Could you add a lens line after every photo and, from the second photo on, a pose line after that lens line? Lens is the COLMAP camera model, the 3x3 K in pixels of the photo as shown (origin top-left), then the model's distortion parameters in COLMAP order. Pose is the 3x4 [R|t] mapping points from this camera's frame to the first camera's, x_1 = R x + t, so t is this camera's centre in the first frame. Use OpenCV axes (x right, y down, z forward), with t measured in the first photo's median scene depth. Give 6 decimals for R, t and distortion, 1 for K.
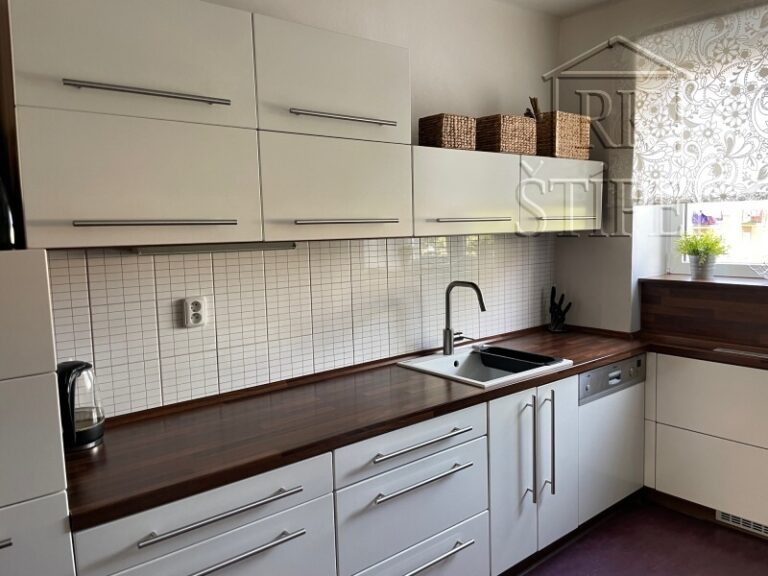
lens RADIAL K [[584.1, 0, 382.1], [0, 584.1, 288.1], [0, 0, 1]] dist [0.049145, -0.061123]
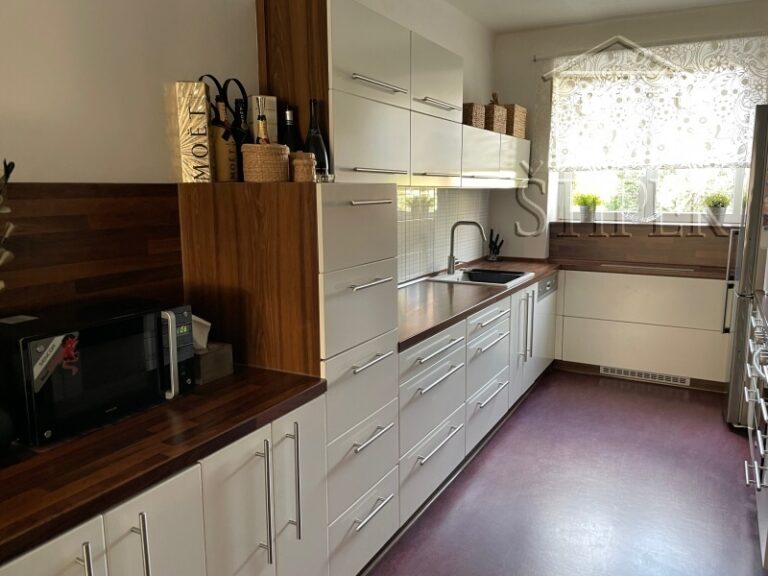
lens RADIAL K [[584.1, 0, 382.2], [0, 584.1, 287.3], [0, 0, 1]] dist [0.049145, -0.061123]
pose [[0.931479, -0.041617, 0.361406, -0.531531], [0.023184, 0.998207, 0.055192, 0.061163], [-0.363055, -0.043031, 0.930774, -0.243679]]
